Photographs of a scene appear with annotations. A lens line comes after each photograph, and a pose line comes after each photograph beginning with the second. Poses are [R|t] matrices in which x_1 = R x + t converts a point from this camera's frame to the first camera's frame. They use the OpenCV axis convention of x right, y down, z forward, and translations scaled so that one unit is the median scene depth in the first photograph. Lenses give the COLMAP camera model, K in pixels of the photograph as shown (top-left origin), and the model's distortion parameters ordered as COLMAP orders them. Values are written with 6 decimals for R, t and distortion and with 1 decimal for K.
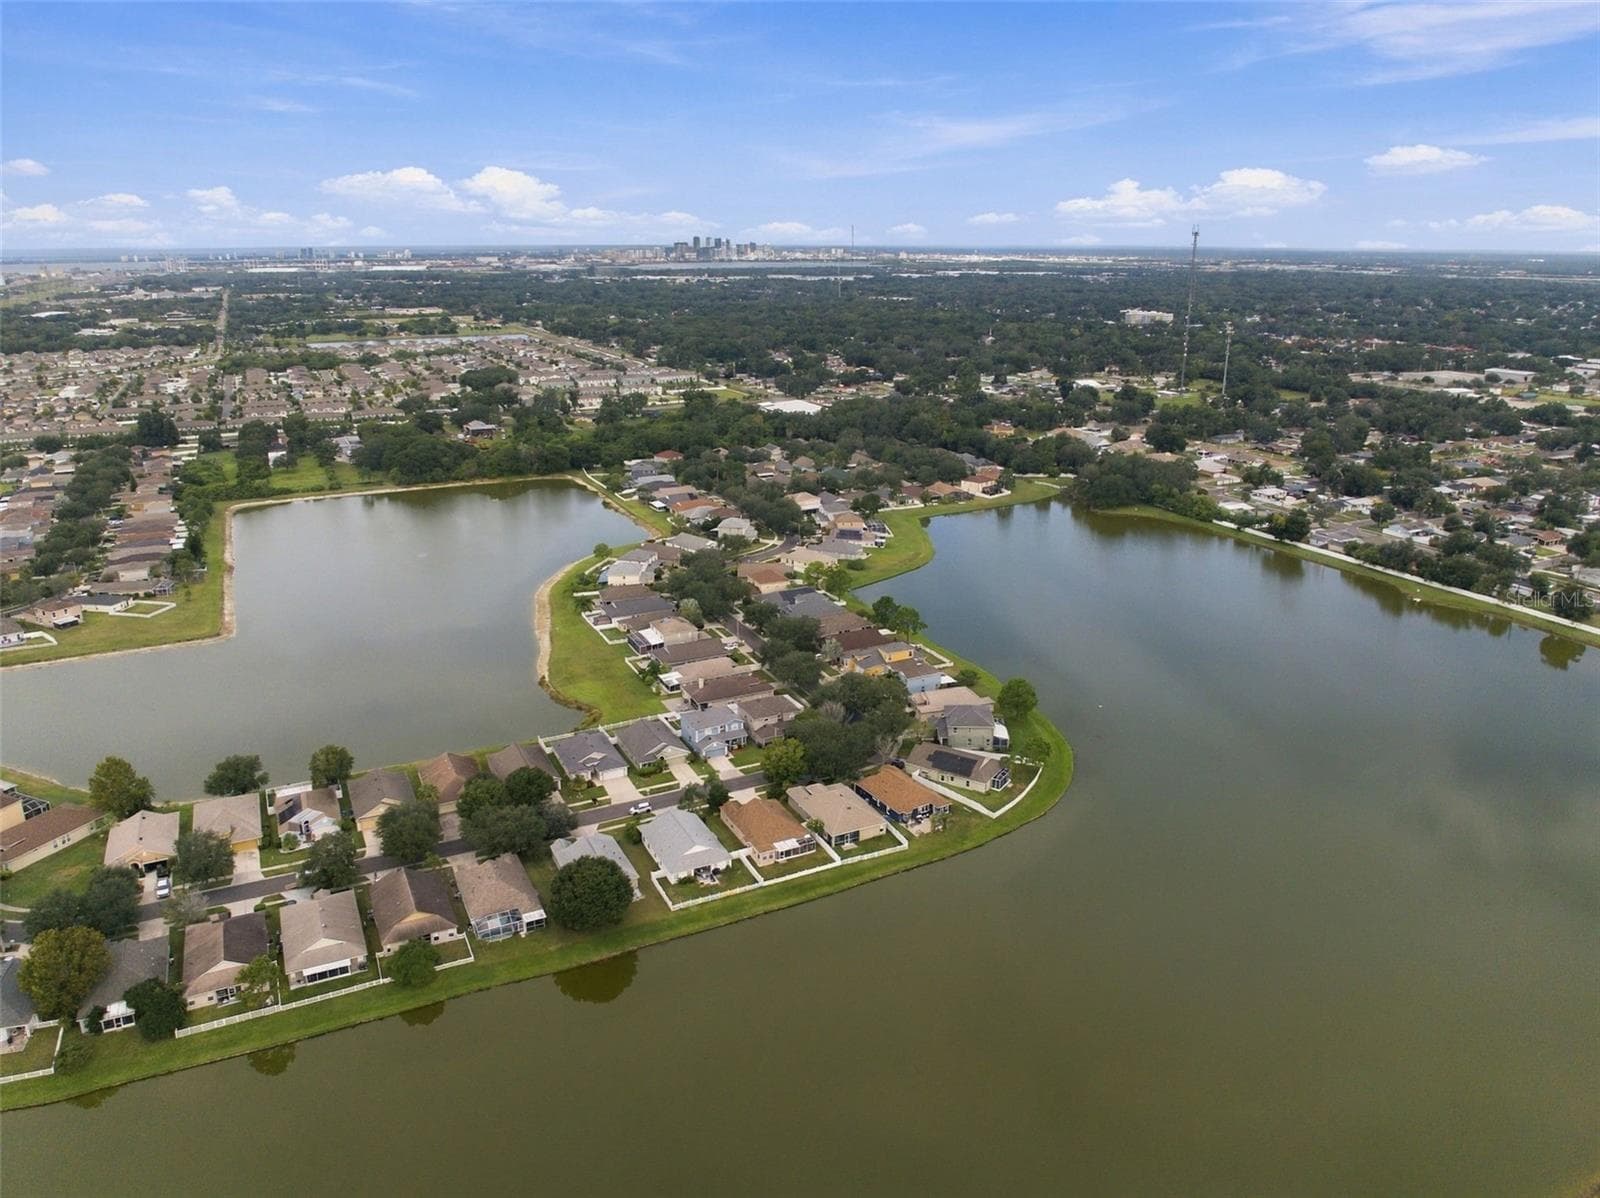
lens RADIAL K [[1126.5, 0, 797.5], [0, 1126.5, 611.2], [0, 0, 1]] dist [-0.035917, -0.007315]
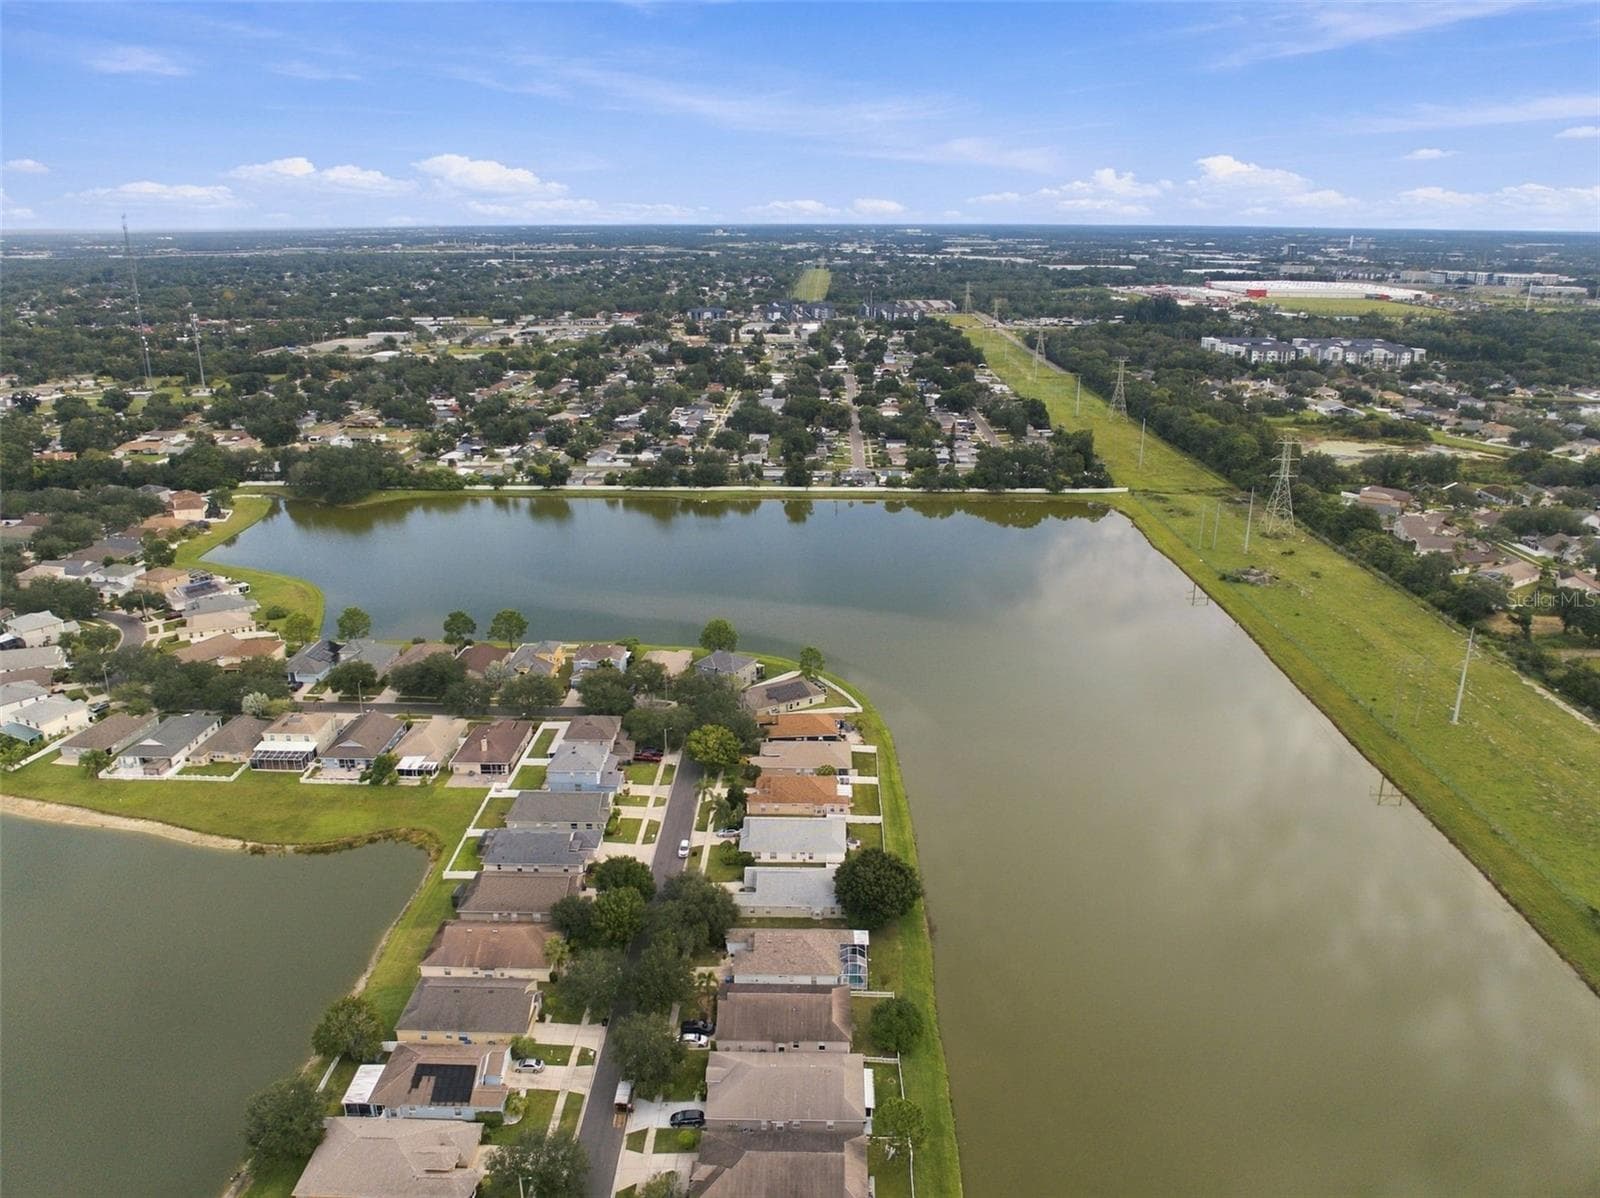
lens RADIAL K [[1126.5, 0, 792.4], [0, 1126.5, 604.0], [0, 0, 1]] dist [-0.035917, -0.007315]
pose [[0.470549, -0.287275, 0.834300, -0.514442], [0.278619, 0.945517, 0.168428, -0.090291], [-0.837230, 0.153198, 0.524953, 0.272268]]
